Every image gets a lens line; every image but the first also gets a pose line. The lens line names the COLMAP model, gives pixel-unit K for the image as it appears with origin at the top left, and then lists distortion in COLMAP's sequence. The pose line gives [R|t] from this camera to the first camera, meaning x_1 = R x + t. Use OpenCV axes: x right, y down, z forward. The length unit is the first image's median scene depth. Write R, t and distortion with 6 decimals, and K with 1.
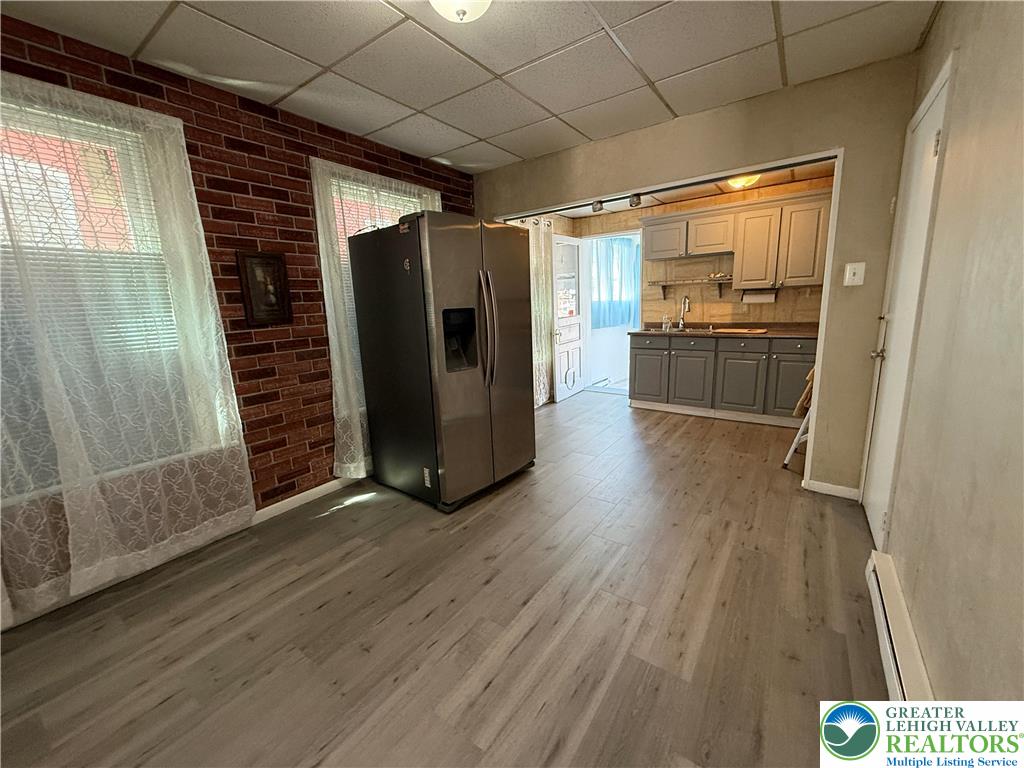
lens RADIAL K [[409.4, 0, 512.5], [0, 409.4, 385.9], [0, 0, 1]] dist [-0.001206, 0.000037]
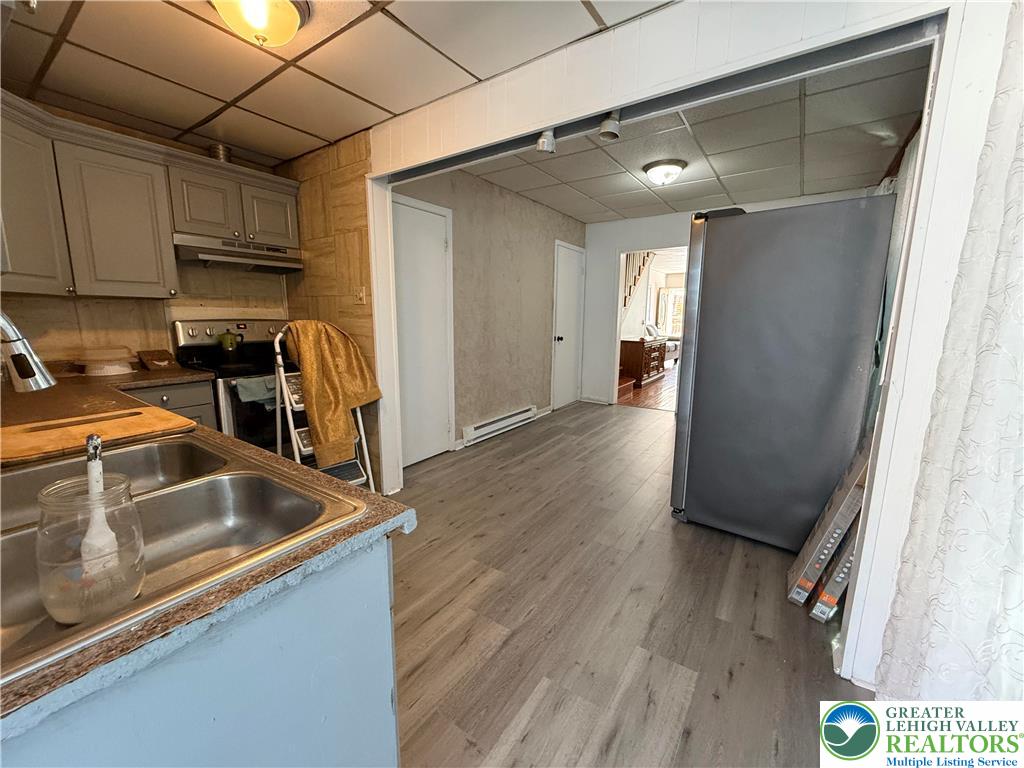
lens RADIAL K [[409.4, 0, 510.5], [0, 409.4, 381.7], [0, 0, 1]] dist [-0.001206, 0.000037]
pose [[-0.999424, 0.033938, 0.000407, 0.265327], [0.031917, 0.935700, 0.351351, -0.248229], [0.011543, 0.351161, -0.936244, 1.231568]]
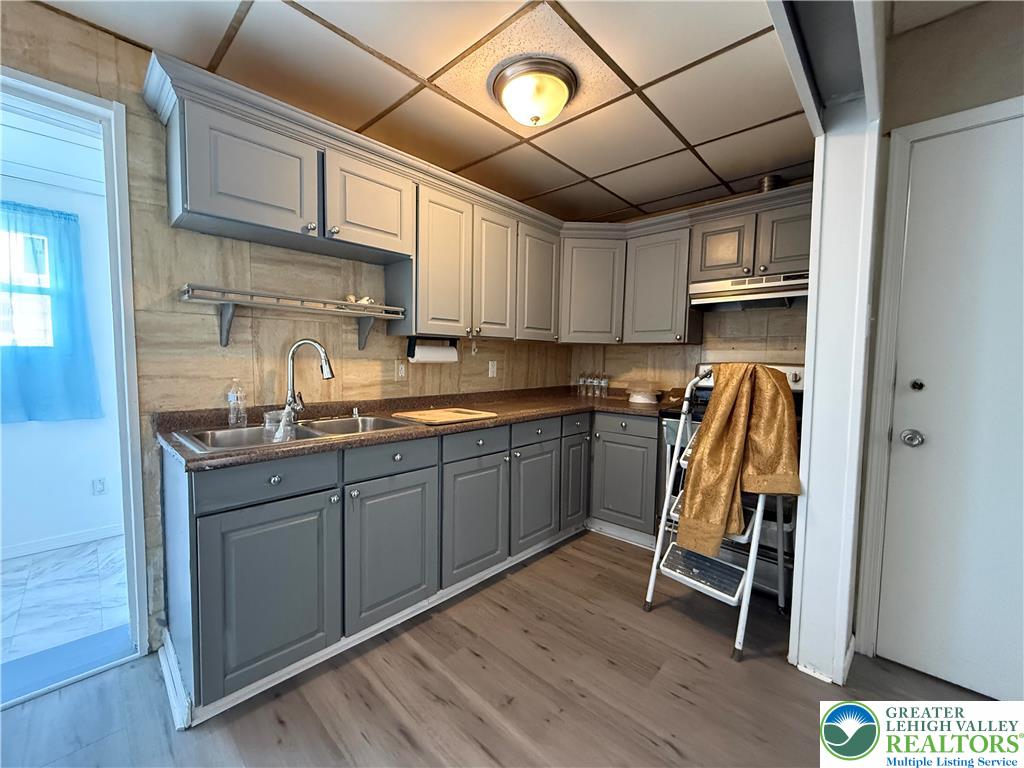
lens RADIAL K [[409.4, 0, 509.4], [0, 409.4, 386.1], [0, 0, 1]] dist [-0.001206, 0.000037]
pose [[0.139627, -0.027469, 0.989823, 0.066381], [0.178591, 0.983921, 0.002113, -0.156751], [-0.973966, 0.176478, 0.142287, 0.845096]]
